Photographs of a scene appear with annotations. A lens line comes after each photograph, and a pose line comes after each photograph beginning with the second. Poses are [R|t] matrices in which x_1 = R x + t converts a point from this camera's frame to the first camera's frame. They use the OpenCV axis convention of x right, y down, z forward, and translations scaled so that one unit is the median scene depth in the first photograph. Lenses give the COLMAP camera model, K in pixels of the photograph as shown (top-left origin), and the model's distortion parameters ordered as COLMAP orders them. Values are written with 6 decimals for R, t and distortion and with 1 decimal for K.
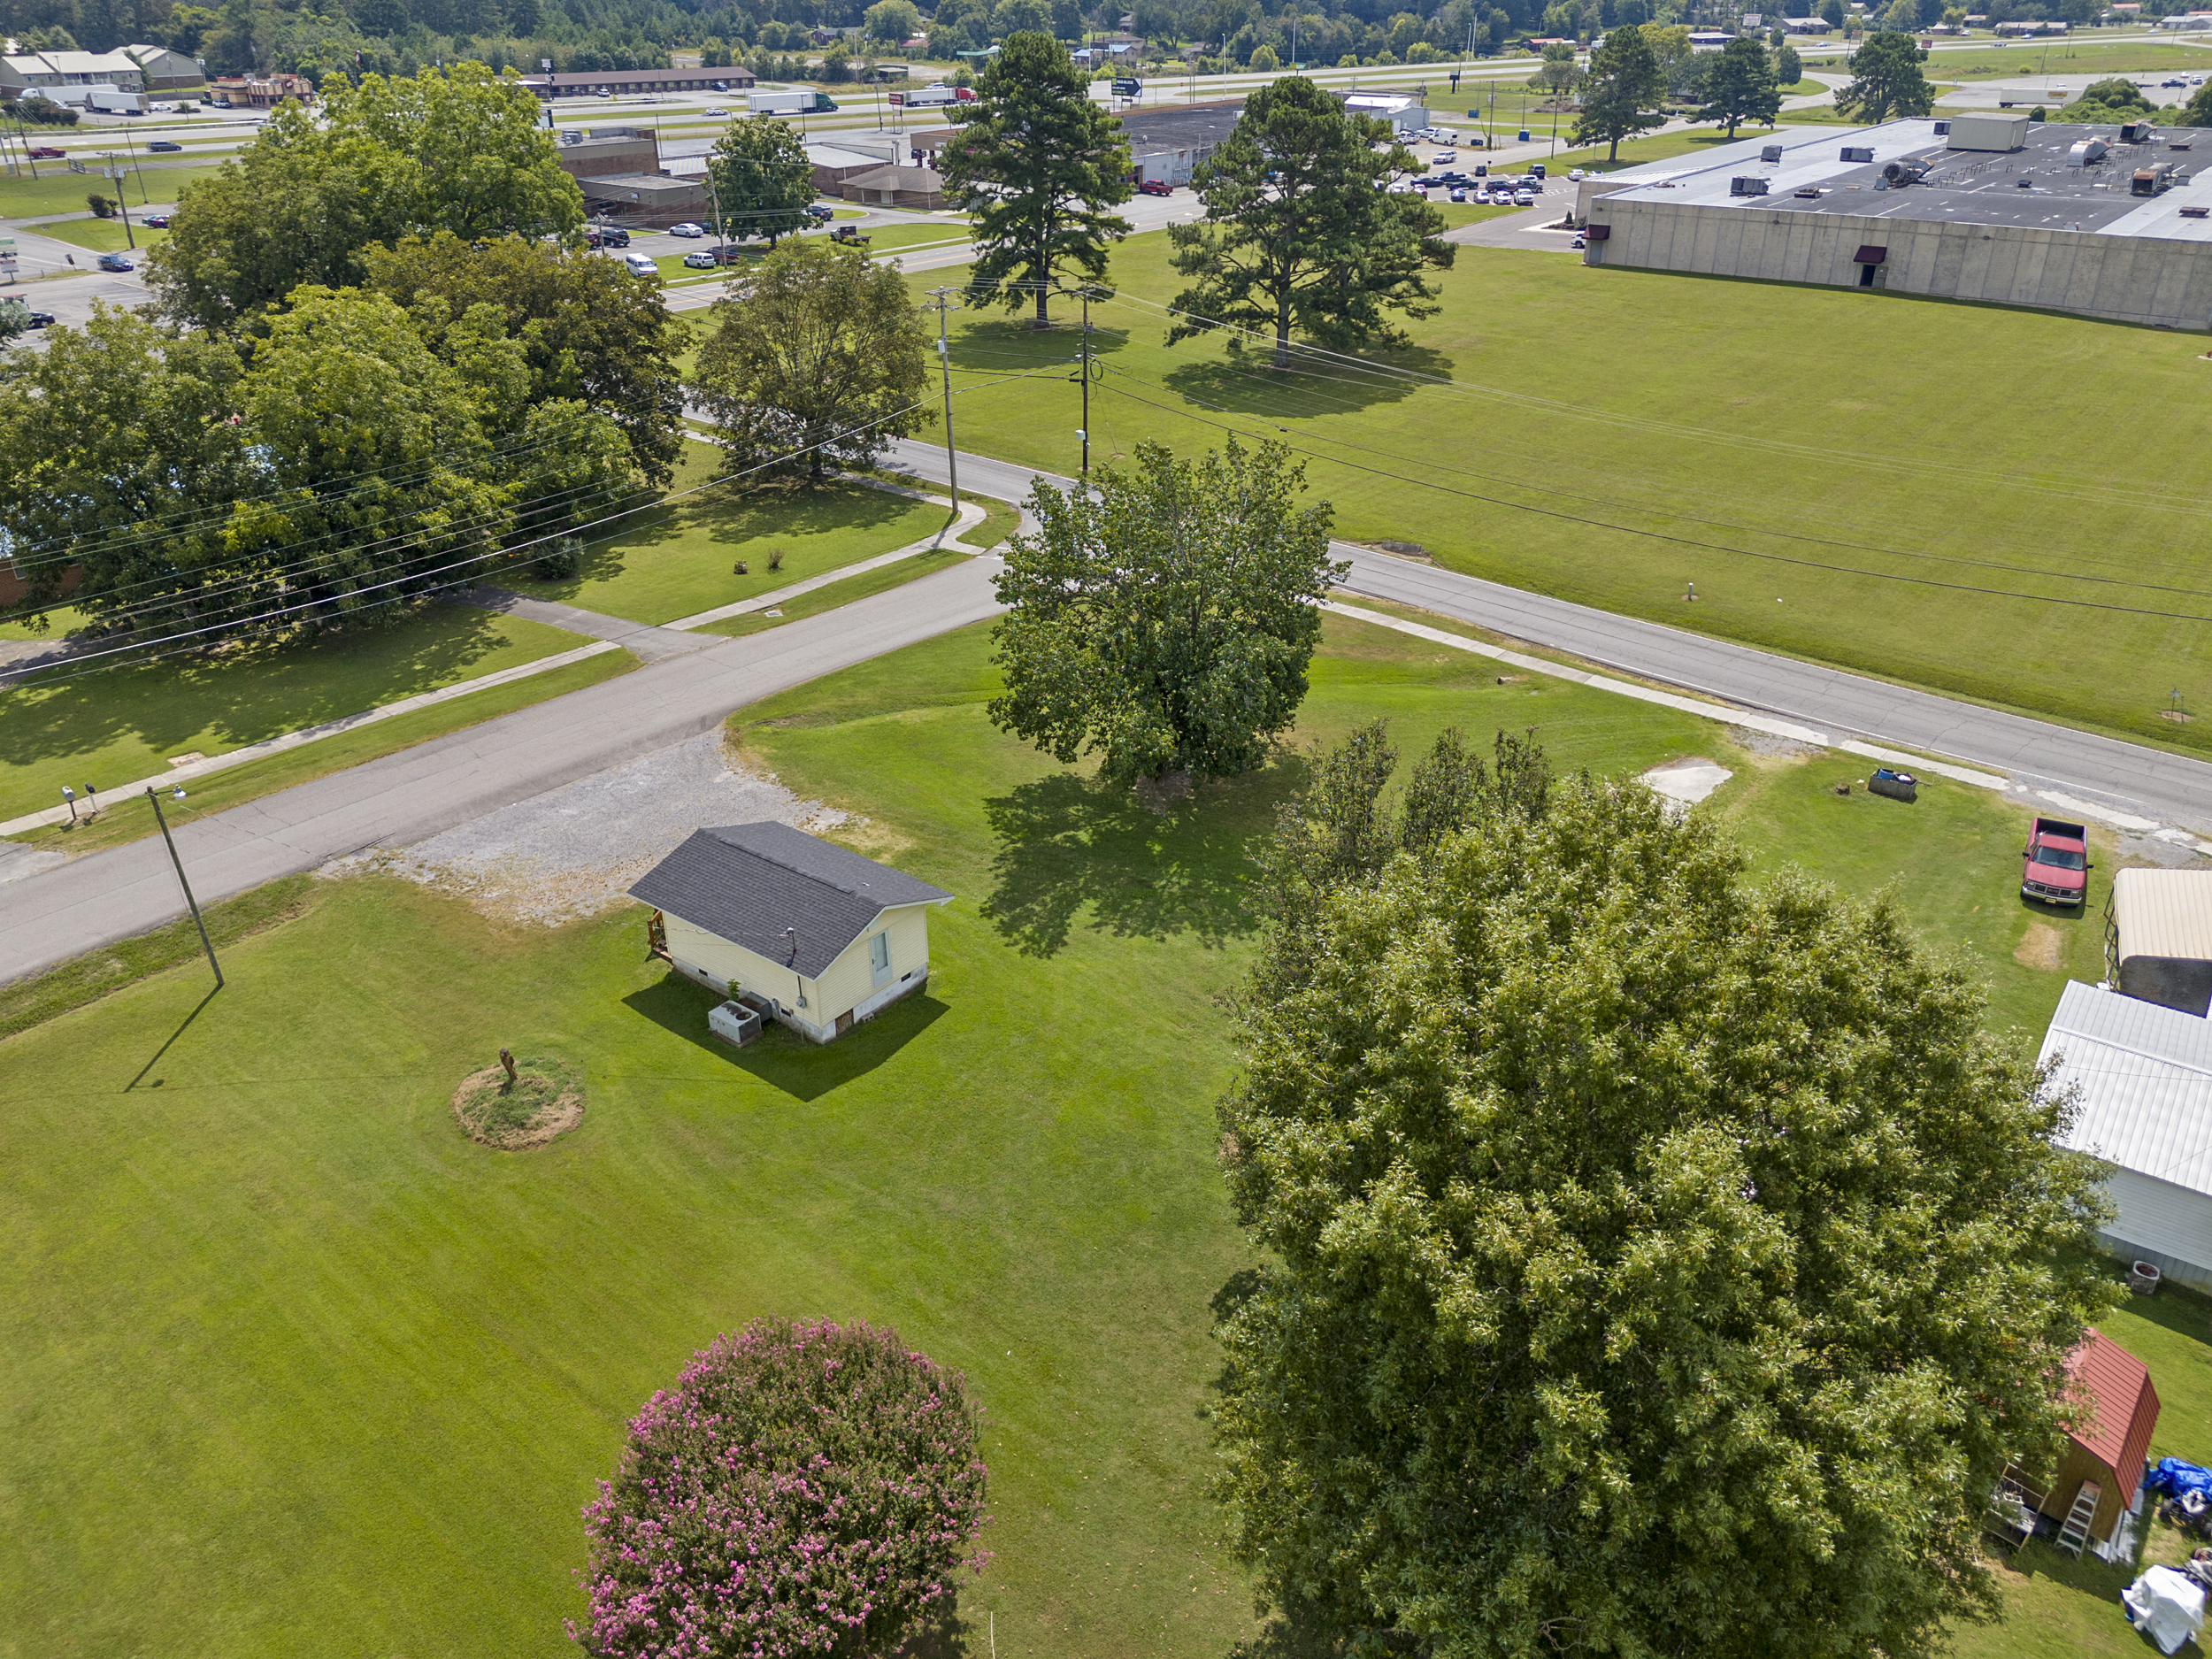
lens RADIAL K [[1588.0, 0, 1111.8], [0, 1588.0, 890.6], [0, 0, 1]] dist [0.072005, -0.062949]
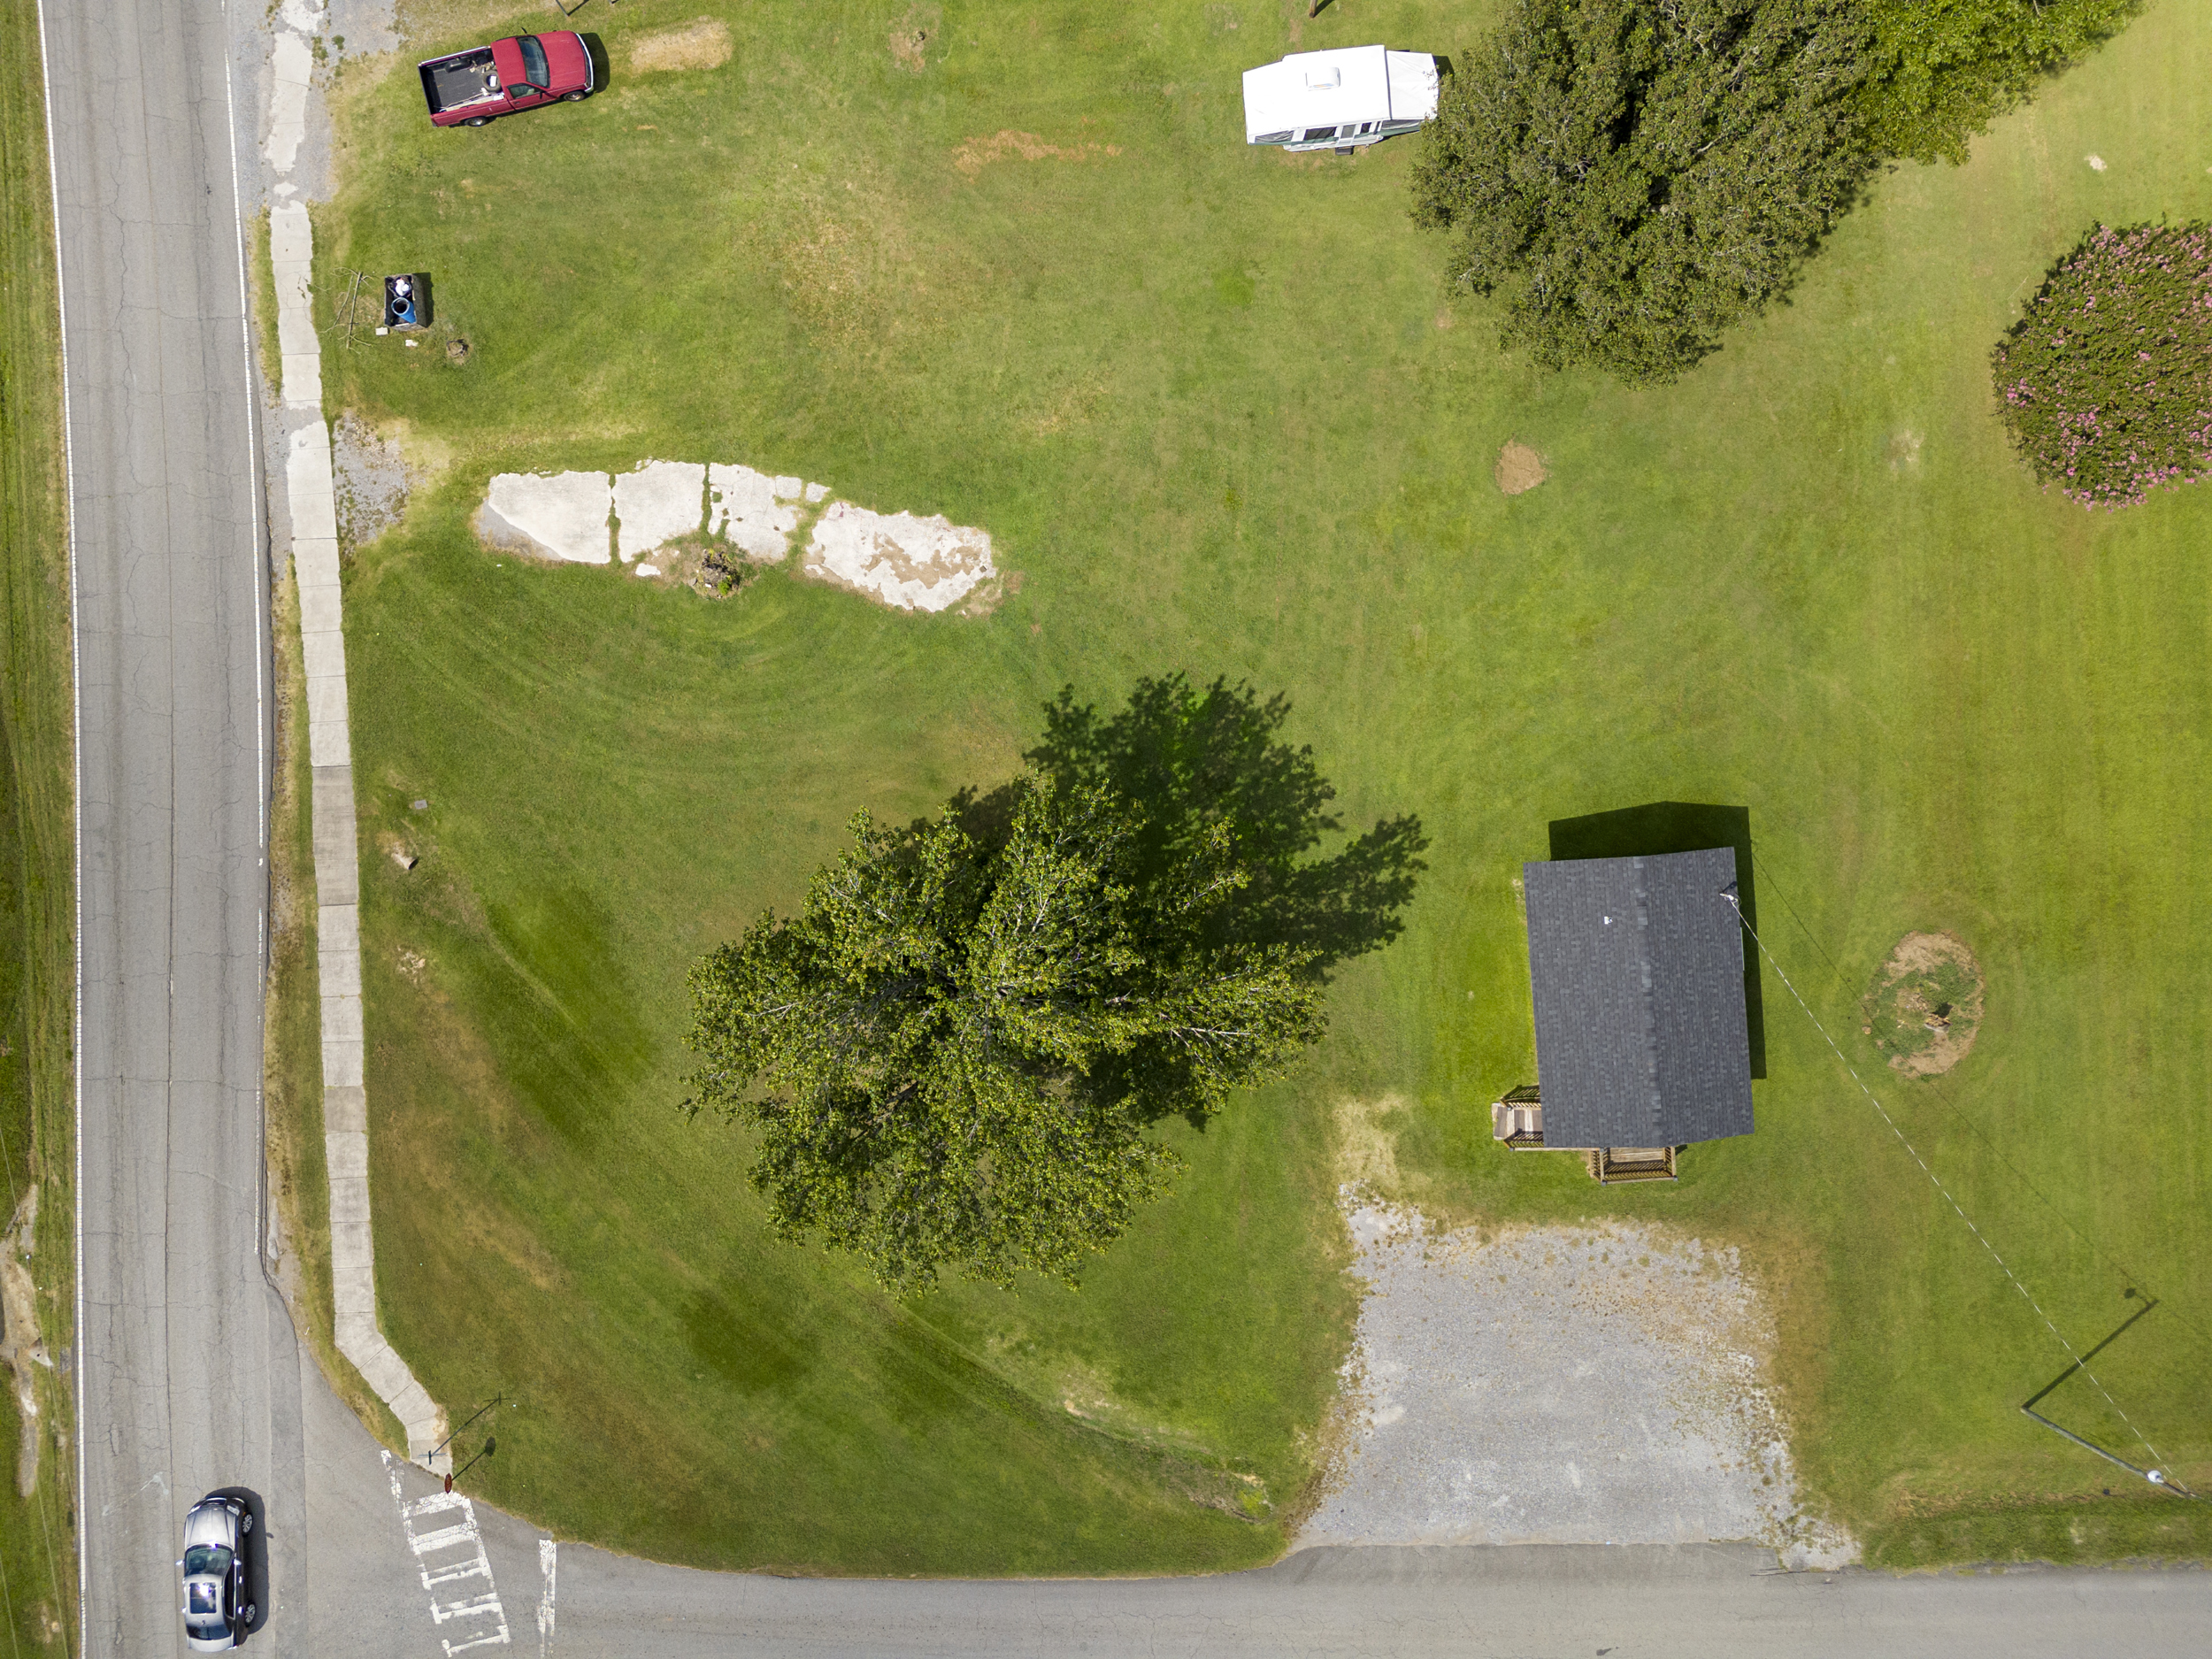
lens RADIAL K [[1588.0, 0, 1111.8], [0, 1588.0, 890.6], [0, 0, 1]] dist [0.072005, -0.062949]
pose [[-0.670236, -0.742141, -0.003254, 0.036510], [0.390268, -0.356178, 0.849016, -0.612702], [-0.631248, 0.567771, 0.528357, 0.458216]]
